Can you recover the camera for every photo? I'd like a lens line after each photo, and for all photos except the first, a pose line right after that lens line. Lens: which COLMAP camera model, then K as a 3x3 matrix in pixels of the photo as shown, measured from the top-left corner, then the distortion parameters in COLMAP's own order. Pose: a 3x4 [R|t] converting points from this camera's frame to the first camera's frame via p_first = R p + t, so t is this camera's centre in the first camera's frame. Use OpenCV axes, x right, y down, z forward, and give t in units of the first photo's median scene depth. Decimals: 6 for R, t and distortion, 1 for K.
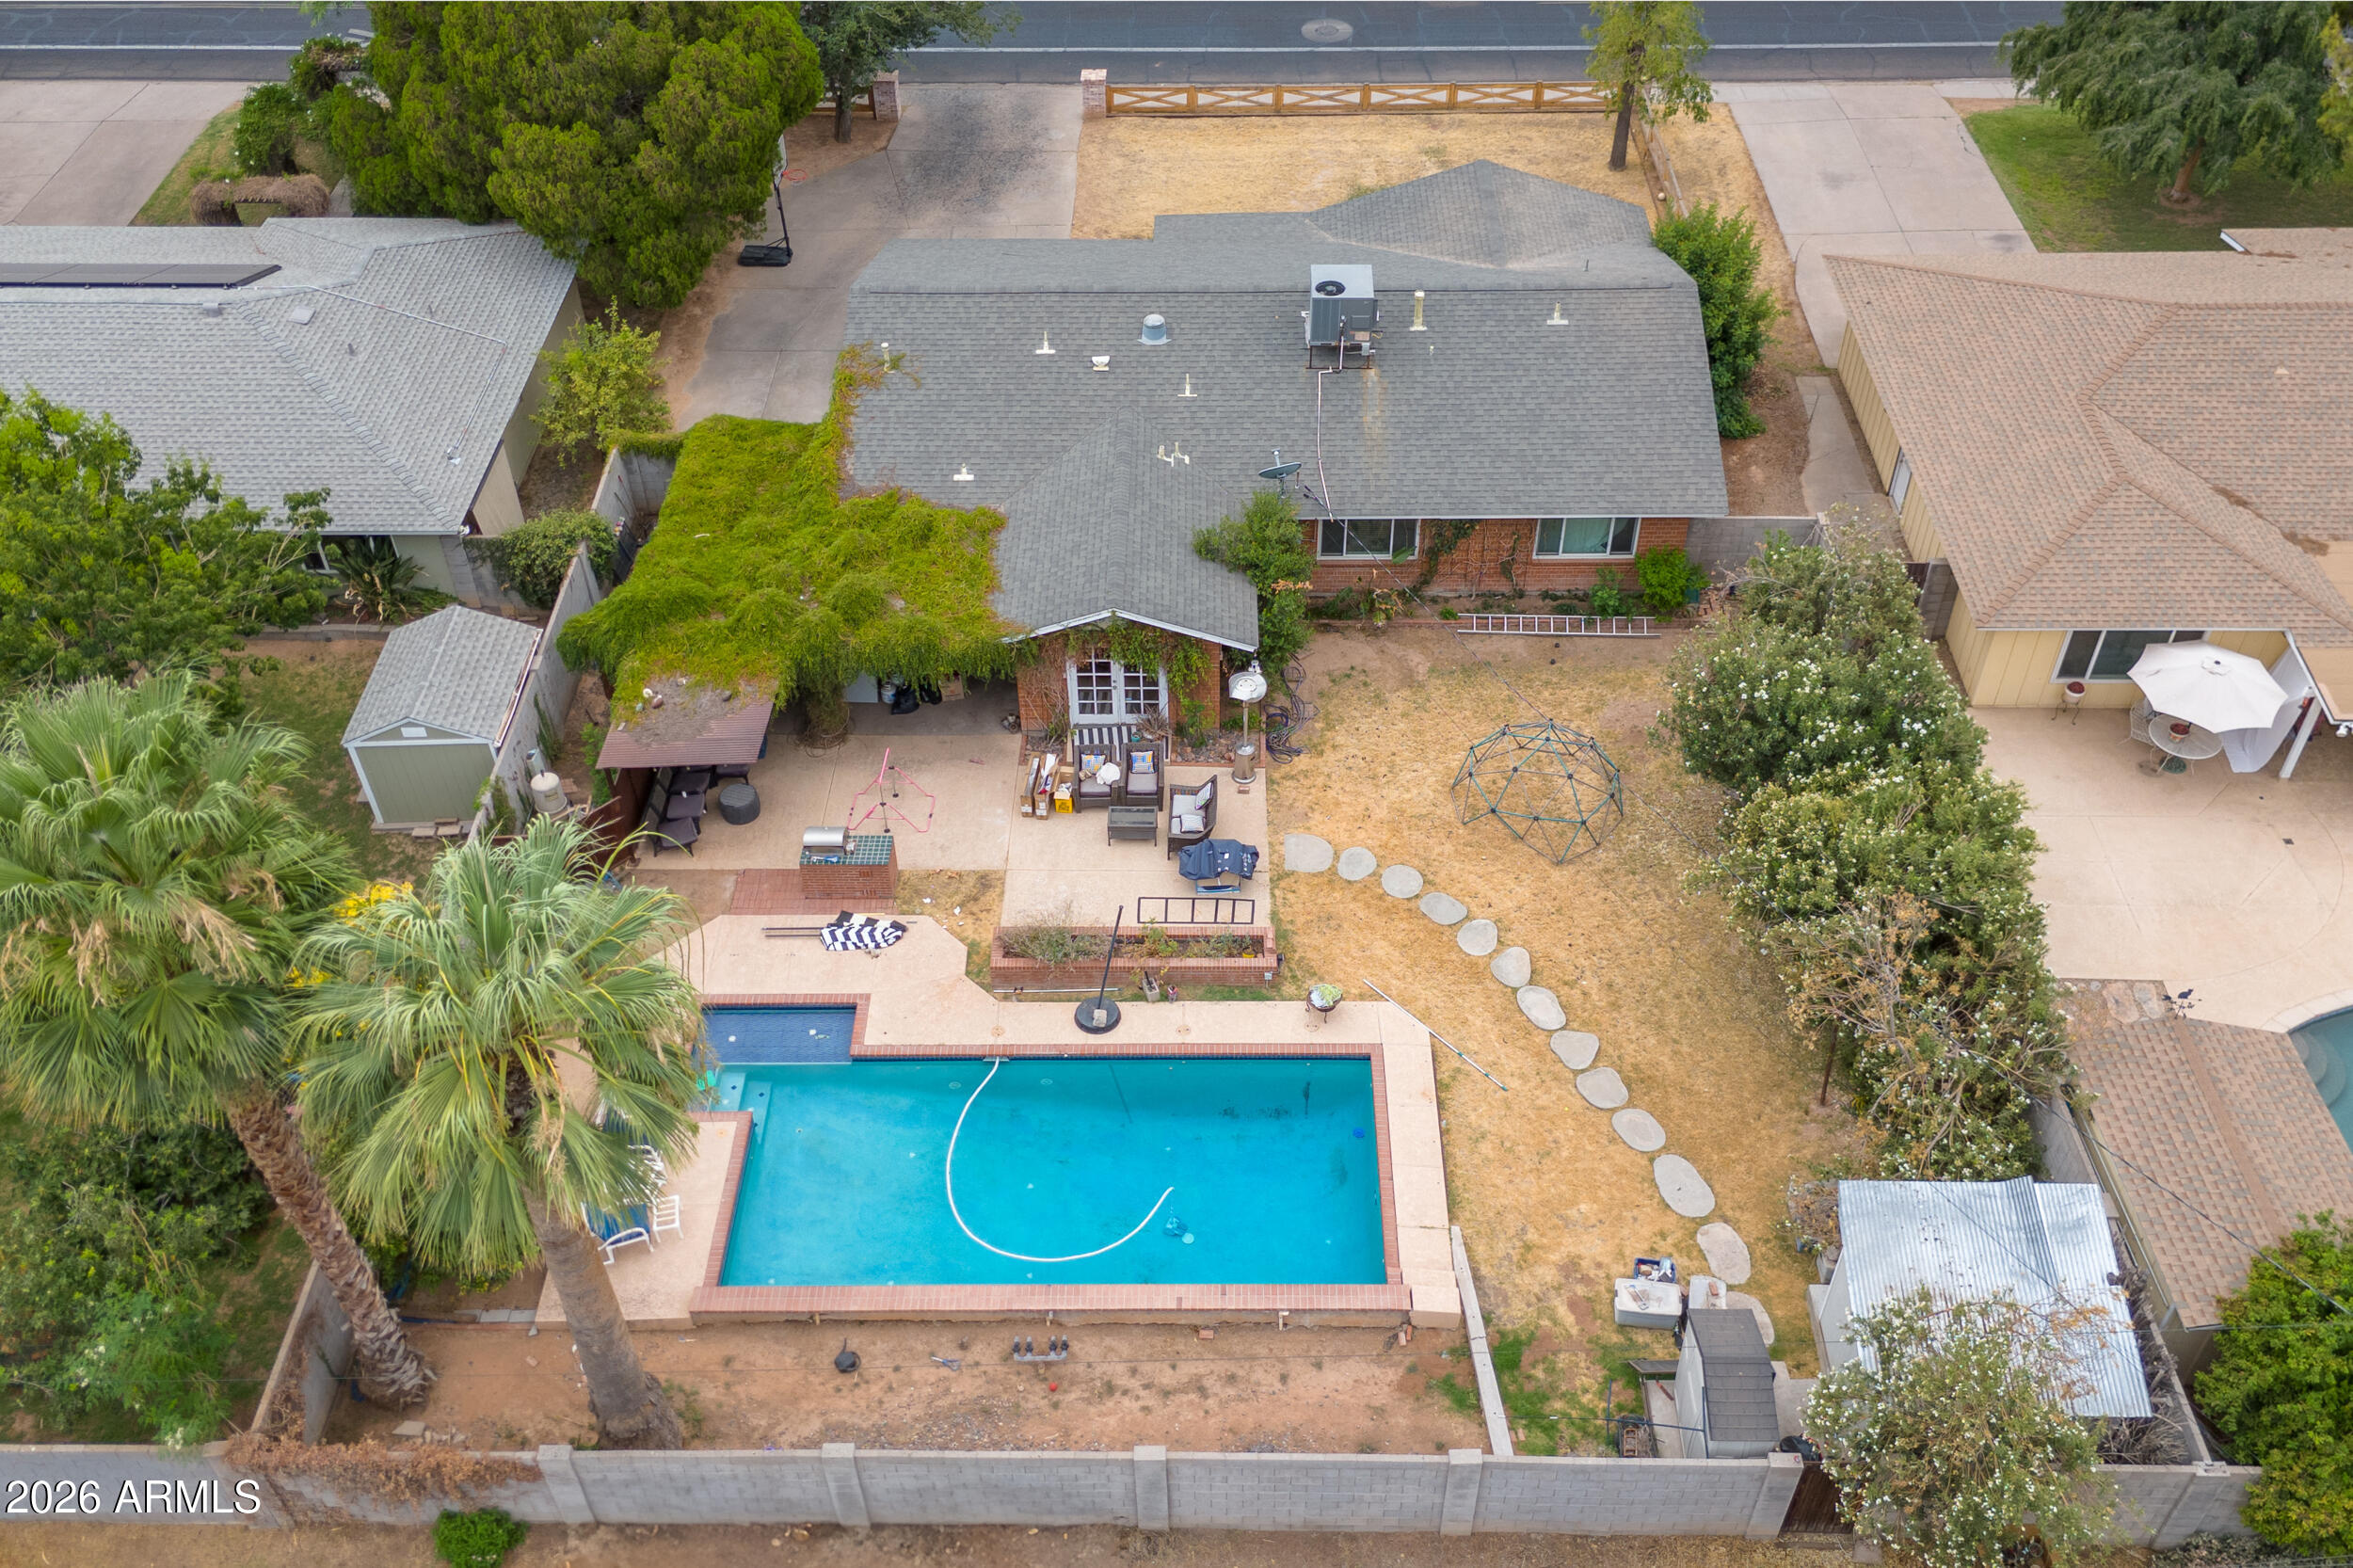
lens RADIAL K [[1948.5, 0, 1187.8], [0, 1948.5, 917.6], [0, 0, 1]] dist [0.074841, -0.078346]
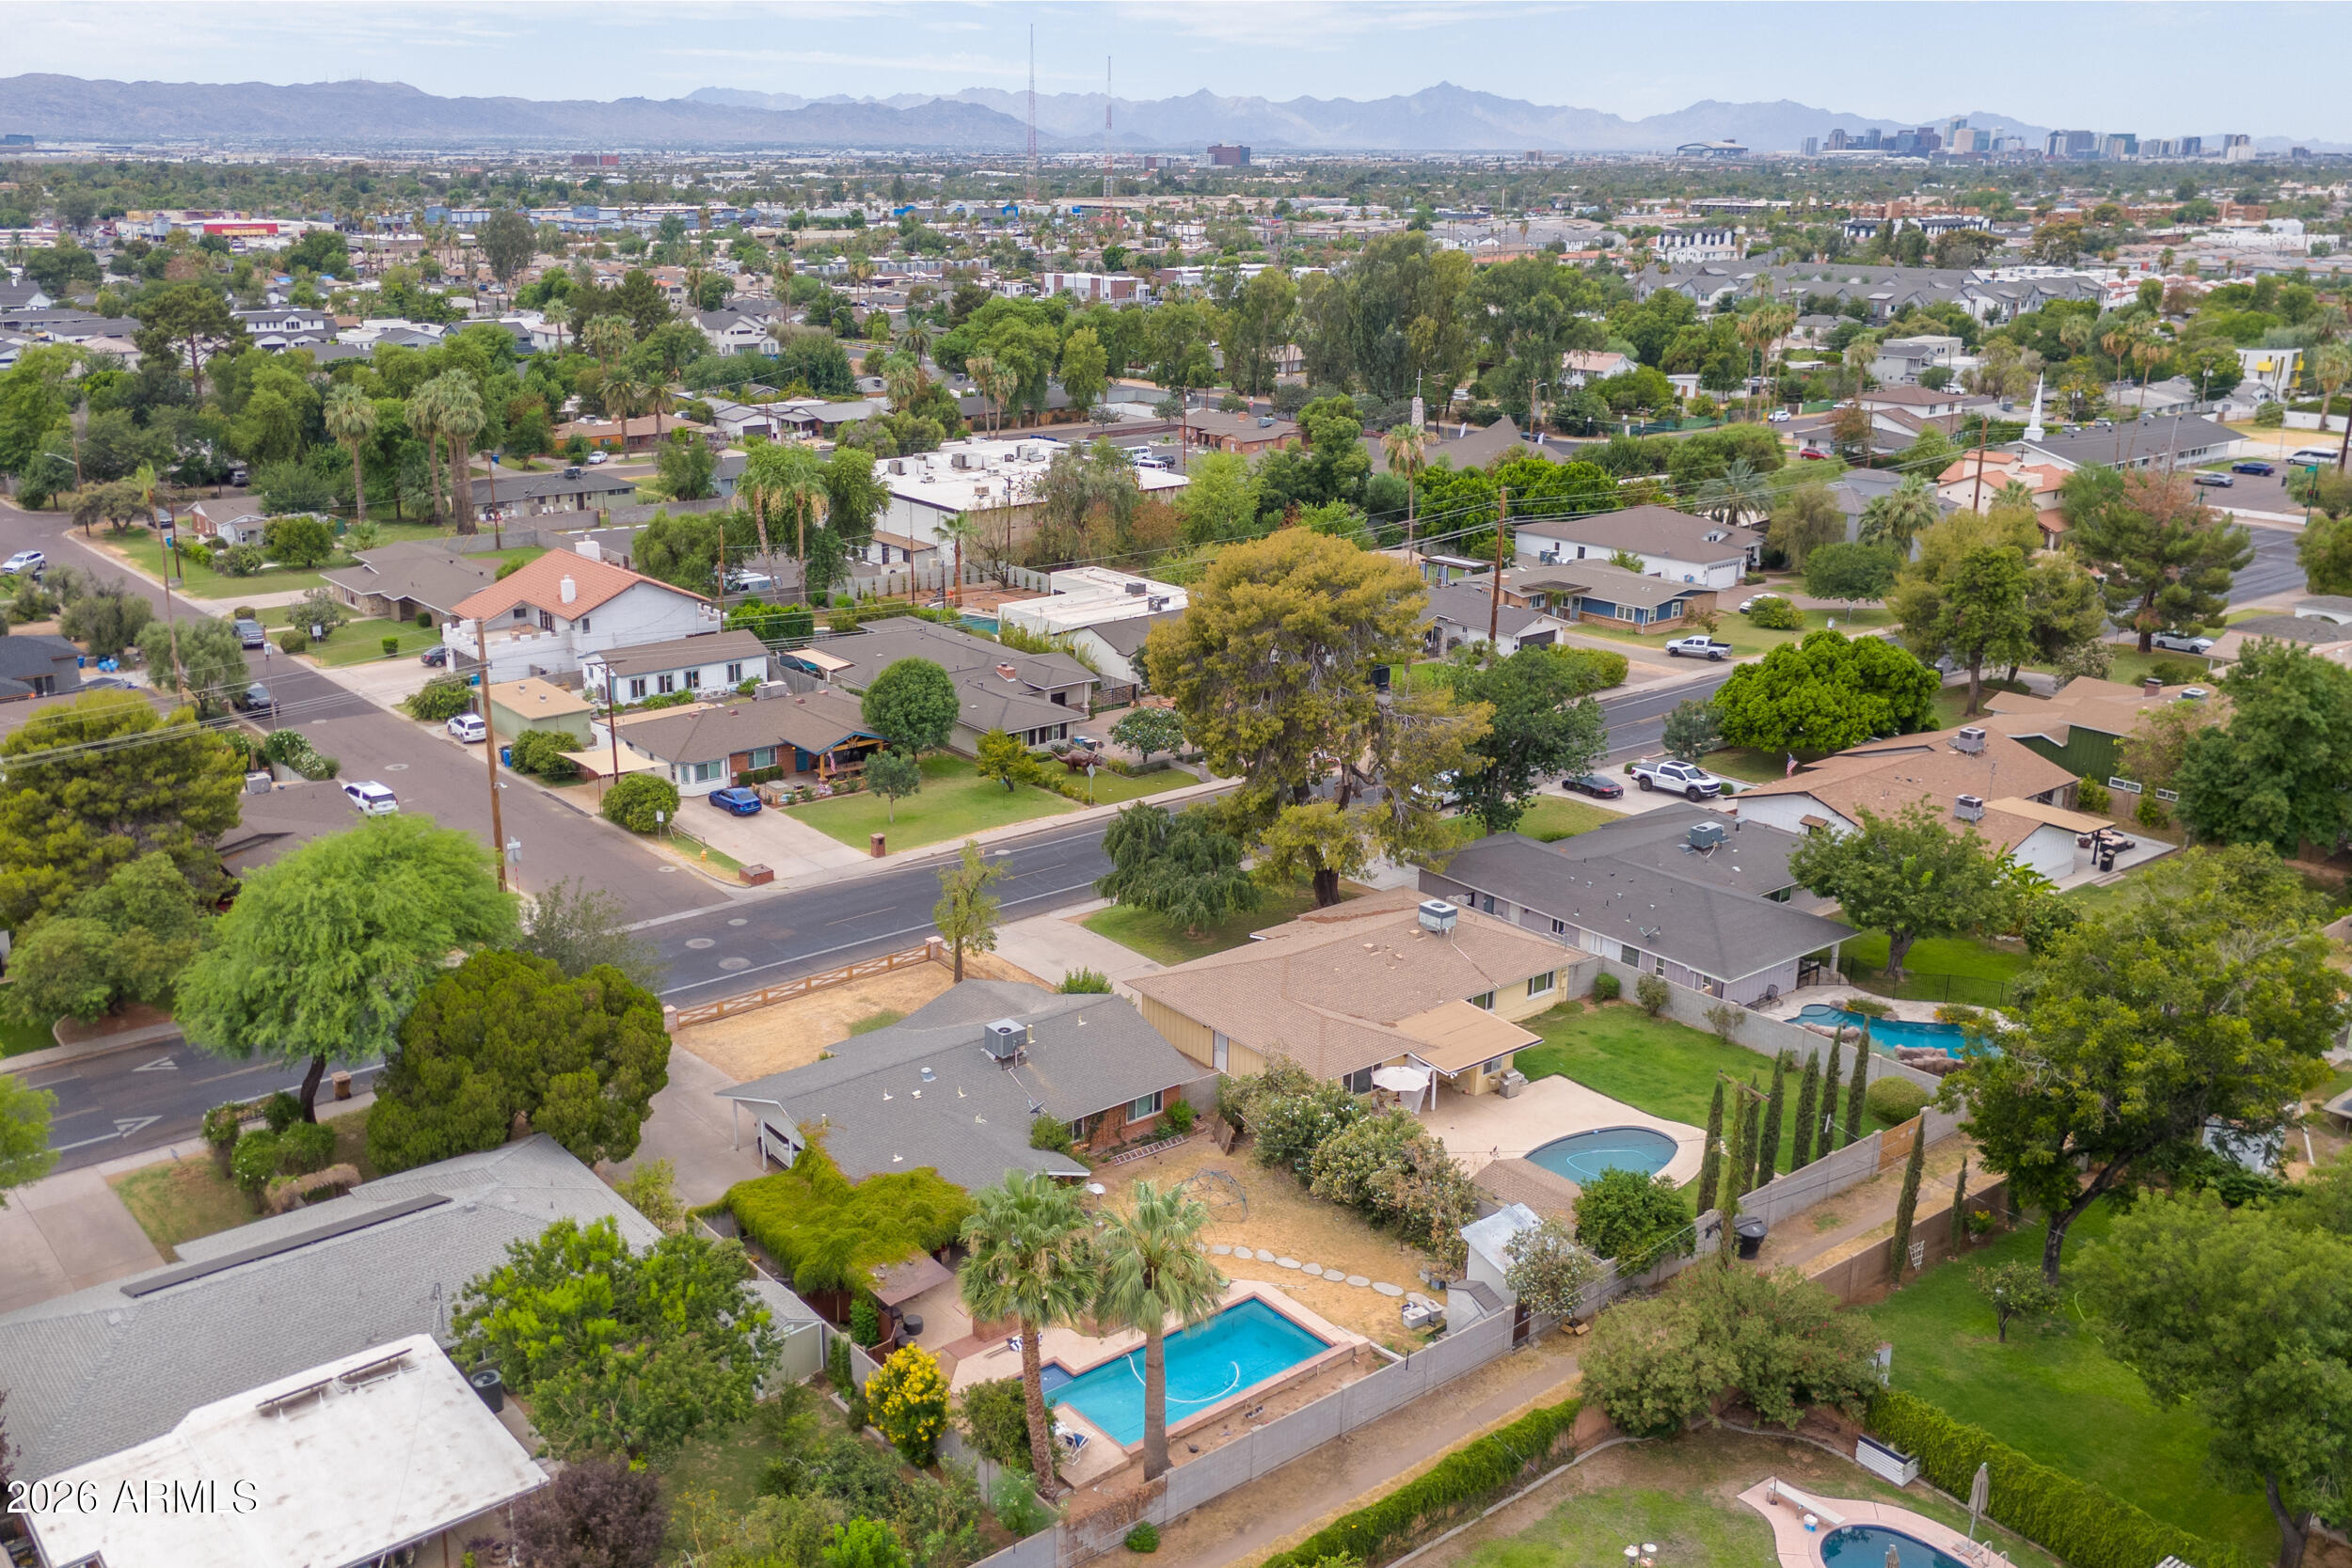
lens RADIAL K [[1947.5, 0, 1187.3], [0, 1947.5, 917.6], [0, 0, 1]] dist [0.074841, -0.078346]
pose [[0.761081, -0.210351, 0.613602, -1.011566], [0.452905, 0.849523, -0.270532, 0.223454], [-0.464362, 0.483800, 0.741826, -0.679315]]
